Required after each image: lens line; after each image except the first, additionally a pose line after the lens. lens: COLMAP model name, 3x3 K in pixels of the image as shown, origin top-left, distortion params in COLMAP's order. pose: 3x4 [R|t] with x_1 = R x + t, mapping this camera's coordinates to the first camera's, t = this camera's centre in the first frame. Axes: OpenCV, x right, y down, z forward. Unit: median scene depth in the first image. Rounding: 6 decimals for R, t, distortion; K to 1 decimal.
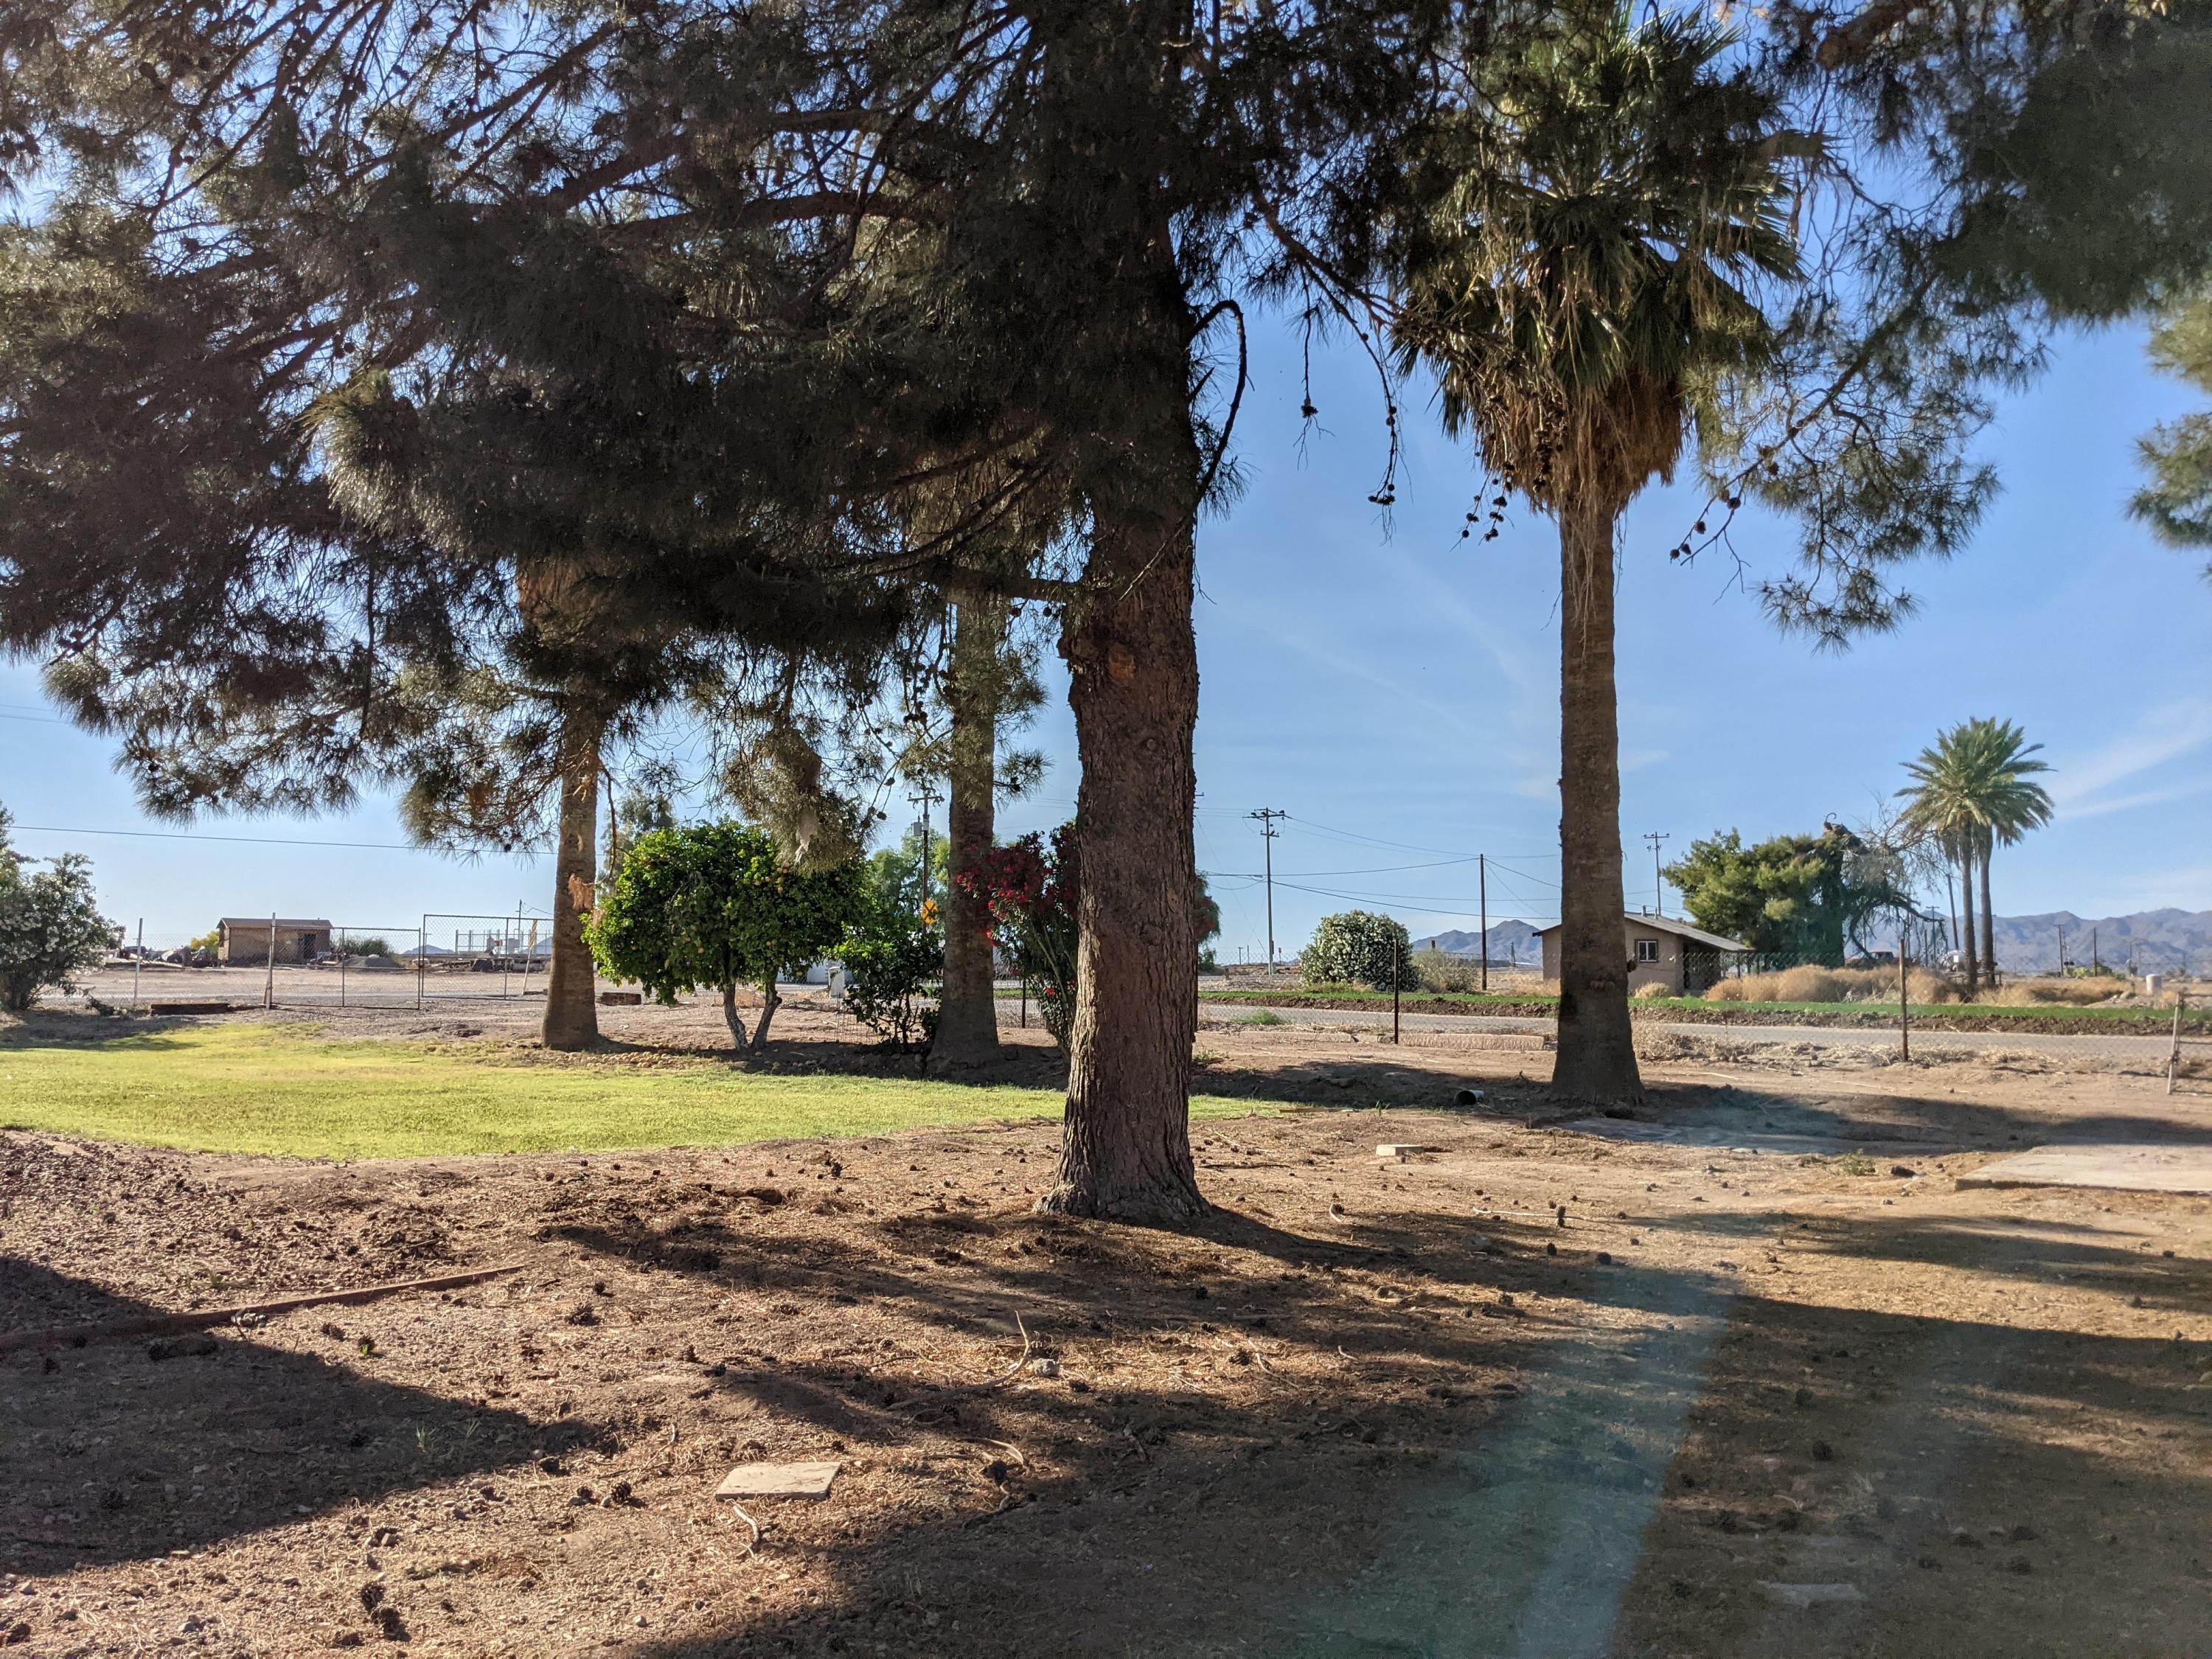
lens RADIAL K [[1748.7, 0, 1103.4], [0, 1748.7, 811.5], [0, 0, 1]] dist [0.069169, -0.107653]
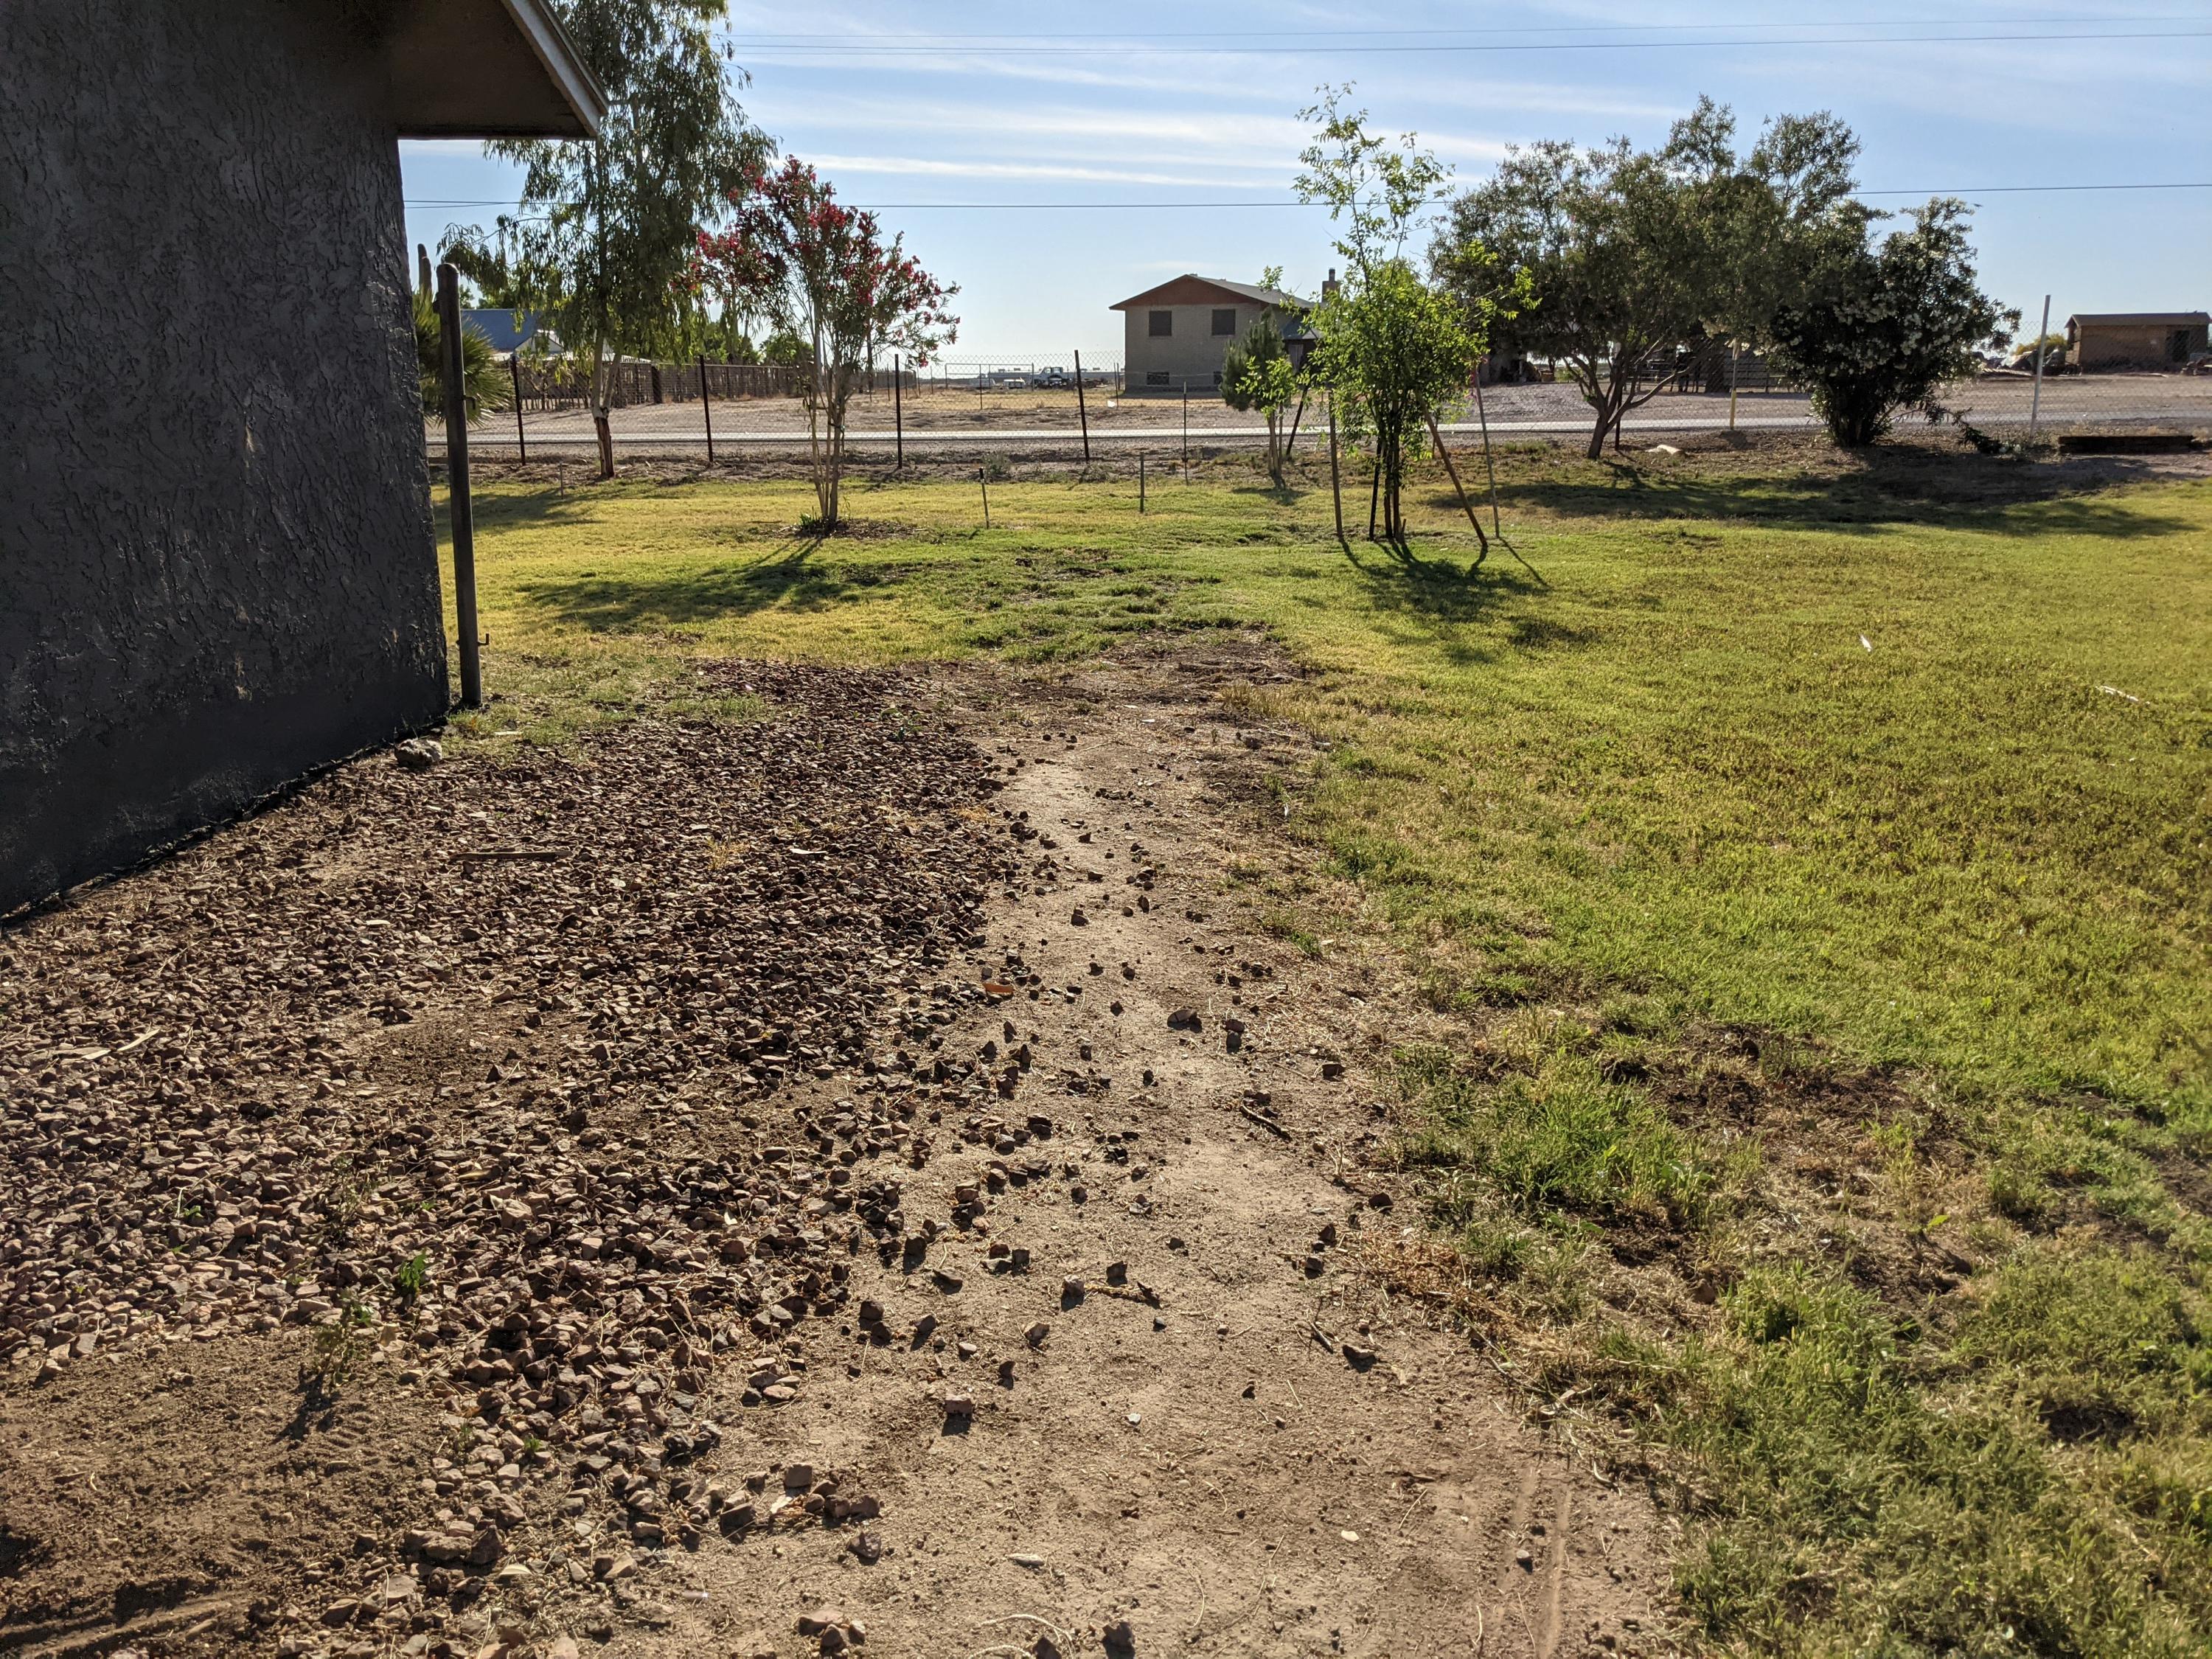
lens RADIAL K [[1748.7, 0, 1105.3], [0, 1748.7, 815.9], [0, 0, 1]] dist [0.069169, -0.107653]
pose [[0.593757, 0.170464, -0.786381, -0.221910], [0.095091, 0.955588, 0.278942, 0.030795], [0.799006, -0.240402, 0.551177, 0.350518]]
